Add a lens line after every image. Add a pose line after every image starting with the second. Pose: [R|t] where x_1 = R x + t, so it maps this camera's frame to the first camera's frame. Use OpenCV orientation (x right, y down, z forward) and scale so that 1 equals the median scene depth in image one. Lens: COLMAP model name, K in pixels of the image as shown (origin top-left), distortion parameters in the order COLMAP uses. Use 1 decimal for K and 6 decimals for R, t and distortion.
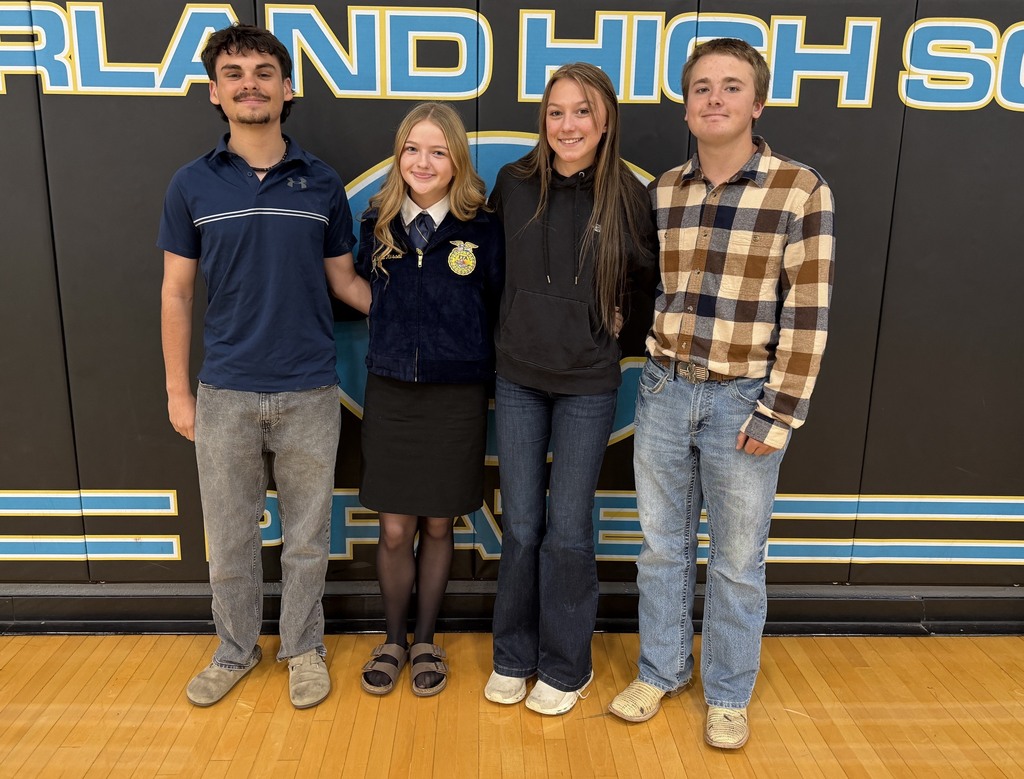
lens RADIAL K [[826.9, 0, 501.8], [0, 826.9, 385.9], [0, 0, 1]] dist [-0.013794, 0.004986]
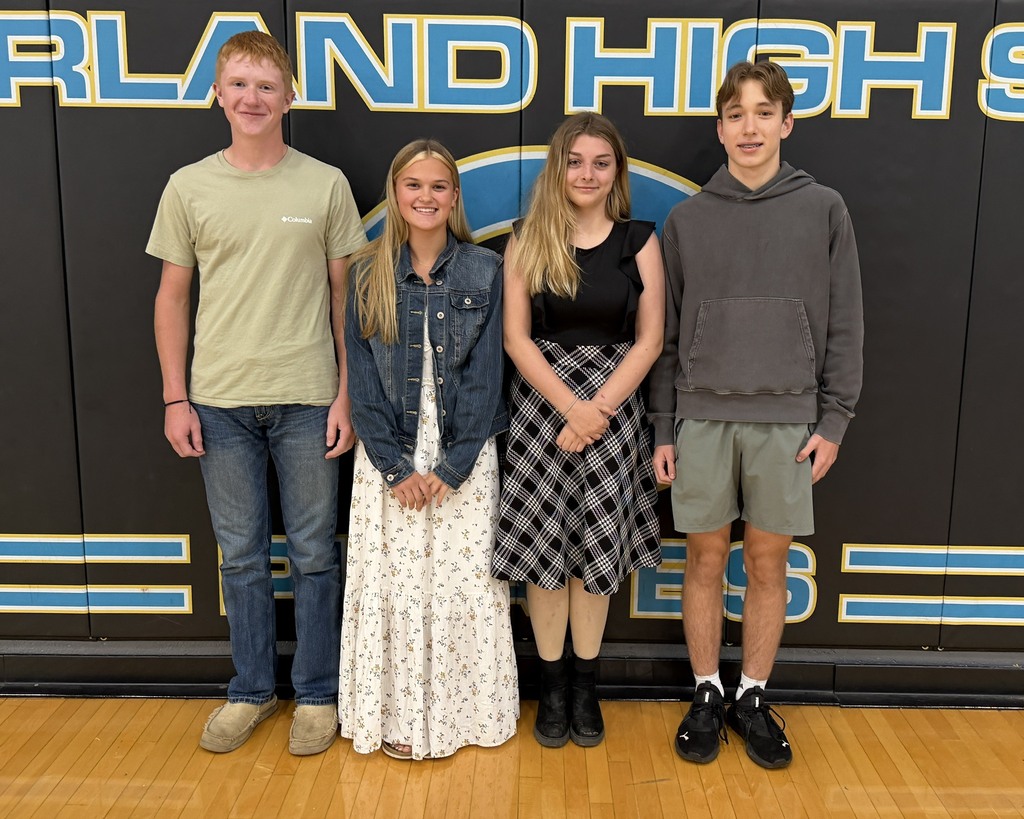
lens RADIAL K [[1169.0, 0, 547.1], [0, 1169.0, 422.2], [0, 0, 1]] dist [0.004173, 0.000000]
pose [[0.999764, 0.003417, -0.021436, 0.029421], [-0.004292, 0.999154, -0.040894, 0.057388], [0.021278, 0.040977, 0.998934, -0.306459]]
